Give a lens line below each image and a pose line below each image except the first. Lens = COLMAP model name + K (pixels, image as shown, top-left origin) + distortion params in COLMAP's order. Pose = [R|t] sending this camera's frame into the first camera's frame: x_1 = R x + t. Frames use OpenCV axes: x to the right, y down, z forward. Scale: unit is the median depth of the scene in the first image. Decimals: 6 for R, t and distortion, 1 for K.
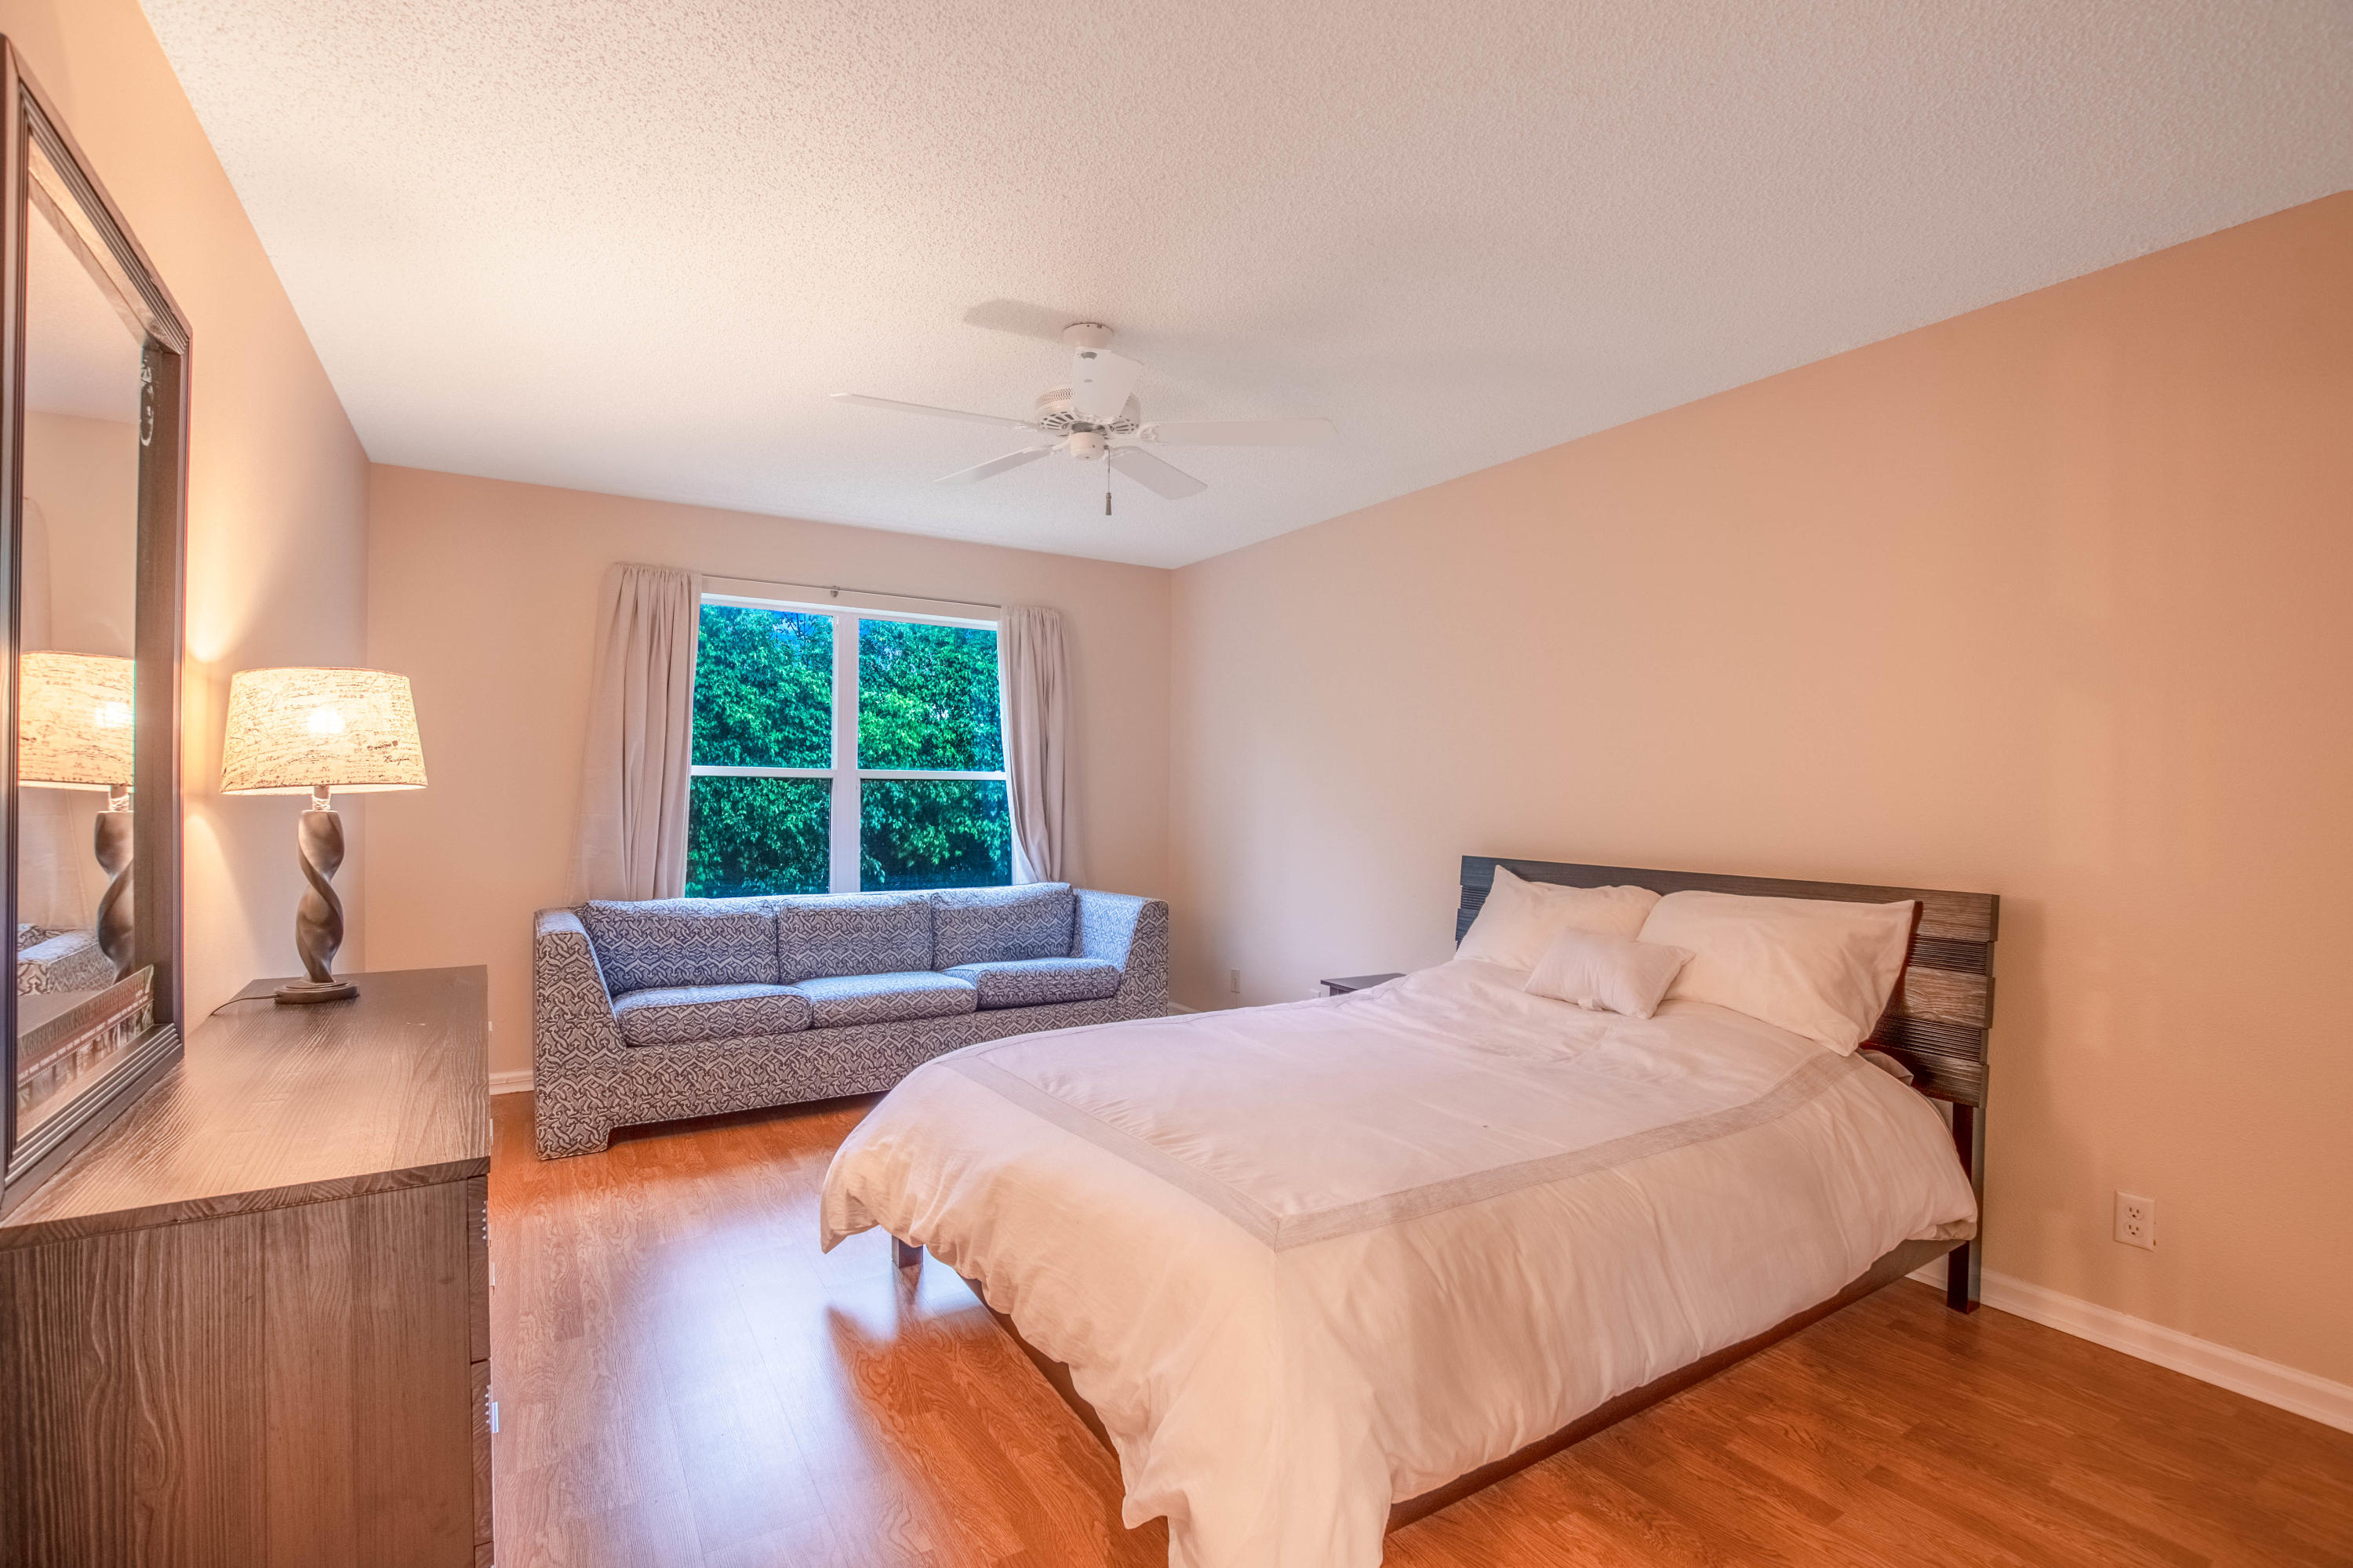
lens RADIAL K [[1030.5, 0, 1174.4], [0, 1030.5, 791.0], [0, 0, 1]] dist [-0.020784, 0.000370]
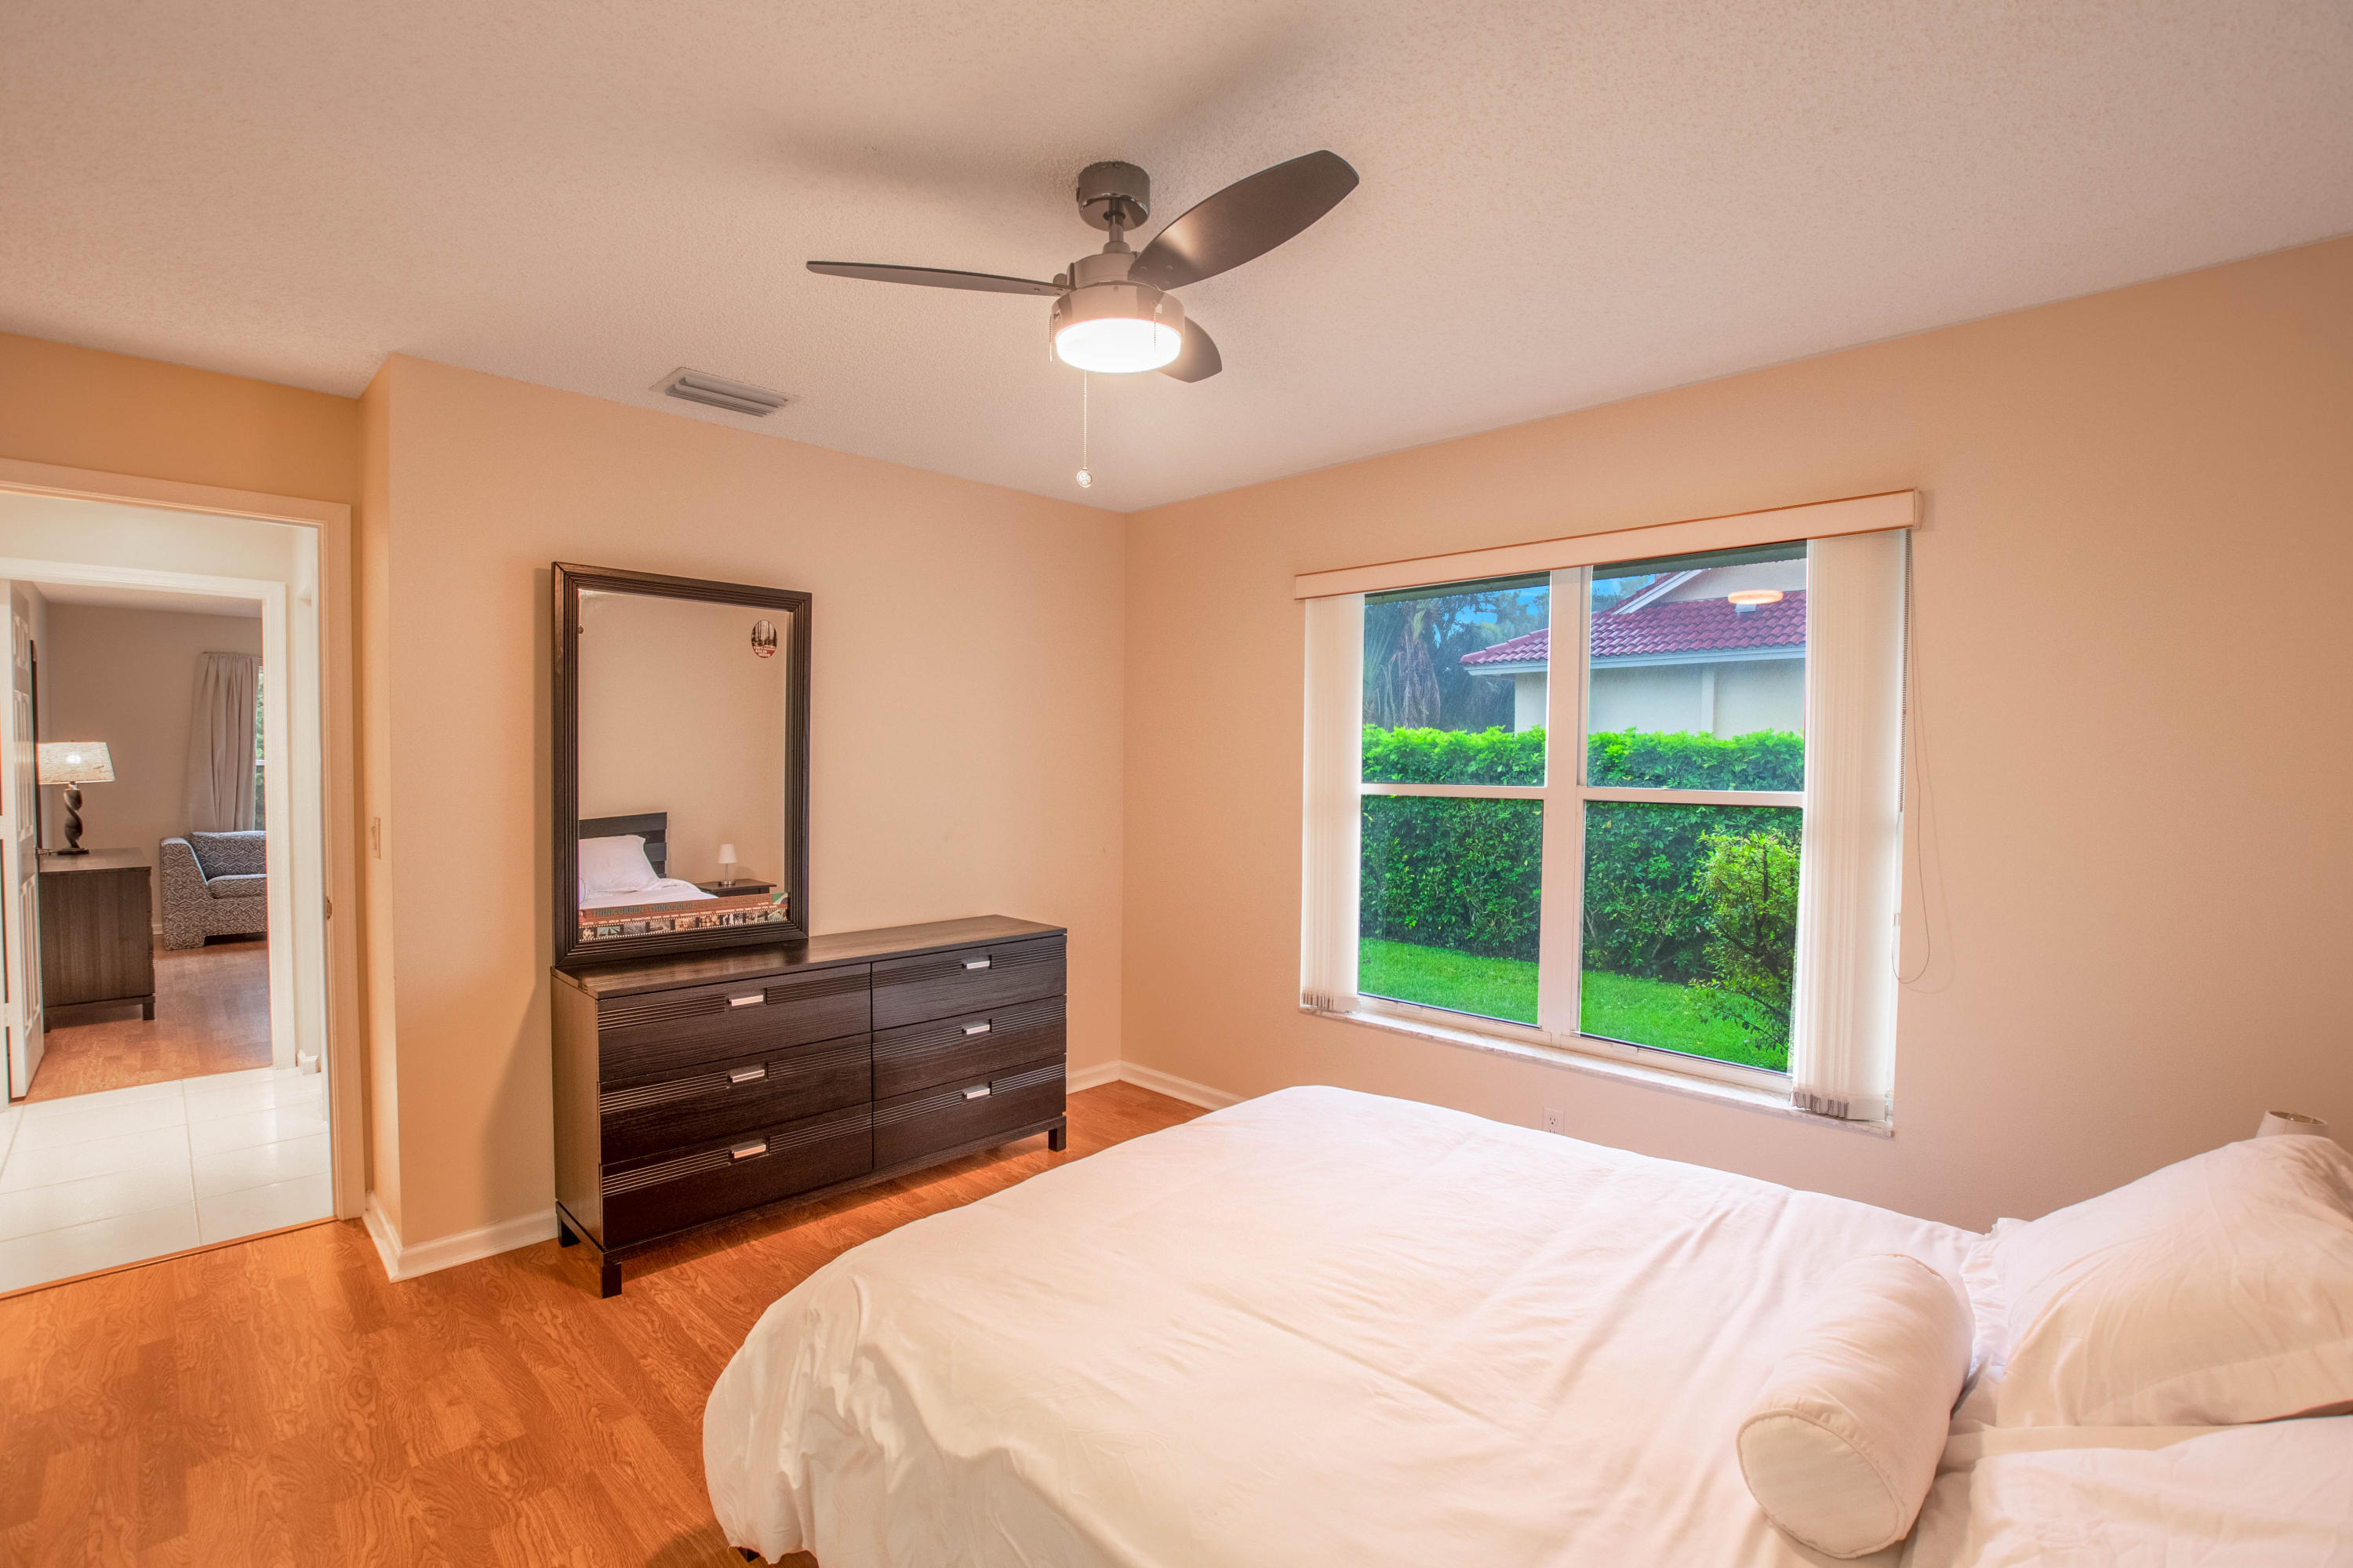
lens RADIAL K [[1030.5, 0, 1176.0], [0, 1030.5, 794.5], [0, 0, 1]] dist [-0.020784, 0.000370]
pose [[0.973336, -0.004105, 0.229346, 0.943347], [-0.005345, 0.999162, 0.040568, -0.058844], [-0.229320, -0.040712, 0.972499, -1.510826]]
